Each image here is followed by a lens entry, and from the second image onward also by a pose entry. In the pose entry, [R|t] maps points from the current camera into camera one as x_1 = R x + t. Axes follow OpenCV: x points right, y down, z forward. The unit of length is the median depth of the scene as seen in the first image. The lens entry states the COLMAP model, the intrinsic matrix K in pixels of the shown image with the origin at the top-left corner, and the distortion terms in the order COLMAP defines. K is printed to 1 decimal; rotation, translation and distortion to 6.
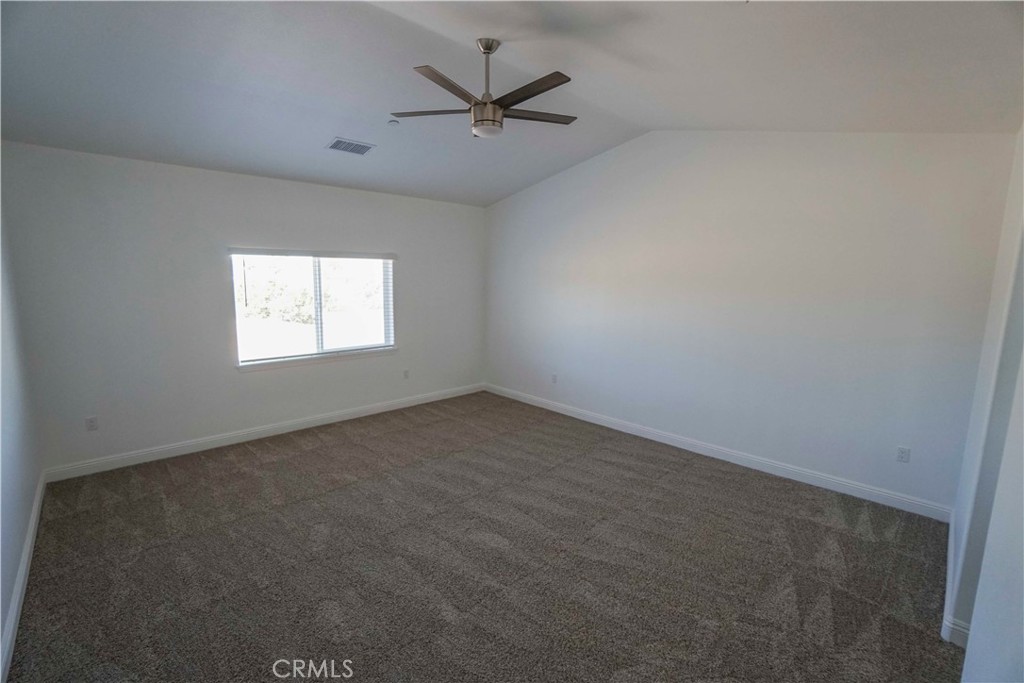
lens RADIAL K [[450.8, 0, 510.1], [0, 450.8, 339.9], [0, 0, 1]] dist [-0.066401, 0.023876]
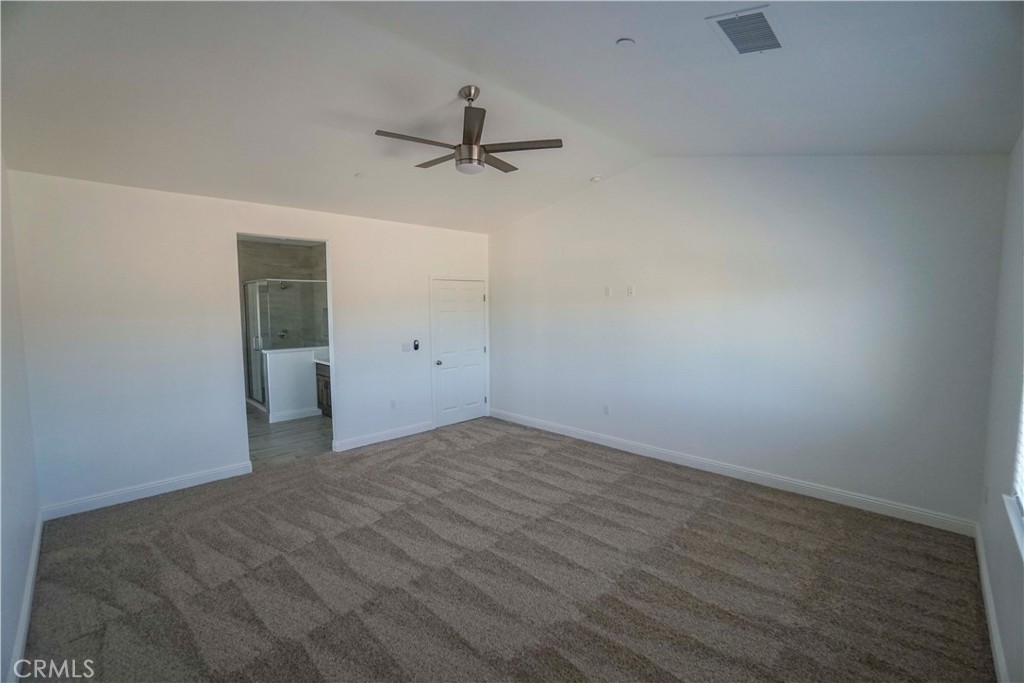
lens RADIAL K [[450.8, 0, 510.1], [0, 450.8, 339.9], [0, 0, 1]] dist [-0.066401, 0.023876]
pose [[-0.999391, -0.001633, -0.034869, -0.098976], [-0.009329, 0.975070, 0.221702, -0.239386], [0.033638, 0.221892, -0.974491, 1.755372]]
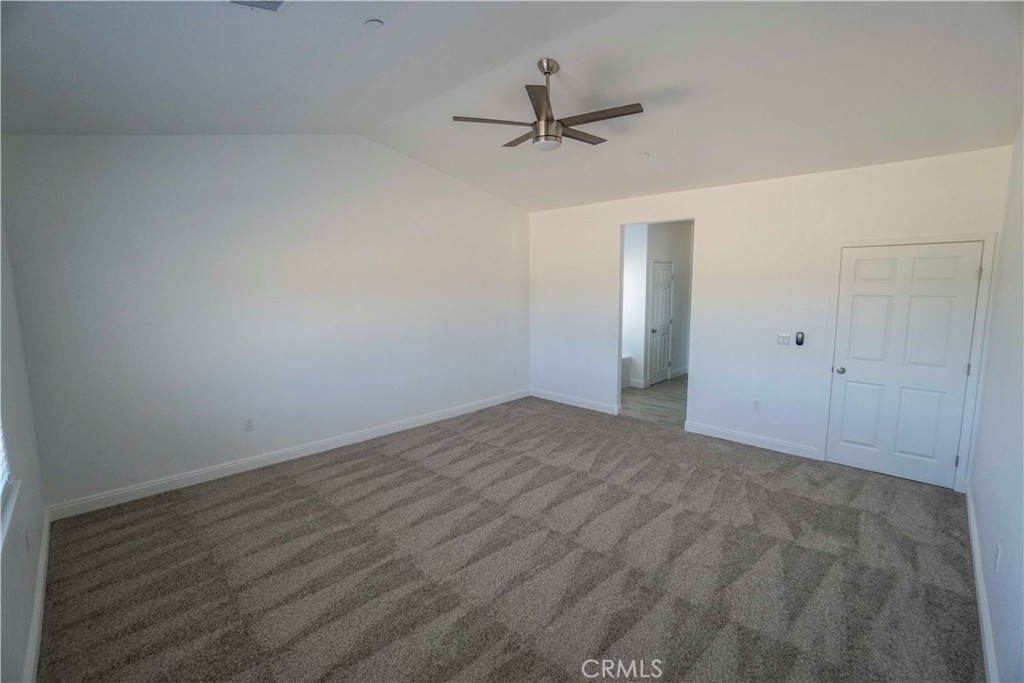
lens RADIAL K [[450.8, 0, 510.1], [0, 450.8, 339.9], [0, 0, 1]] dist [-0.066401, 0.023876]
pose [[-0.036112, -0.132101, 0.990578, -0.961267], [0.145988, 0.979894, 0.135998, -0.129587], [-0.988627, 0.149524, -0.016101, 0.956884]]
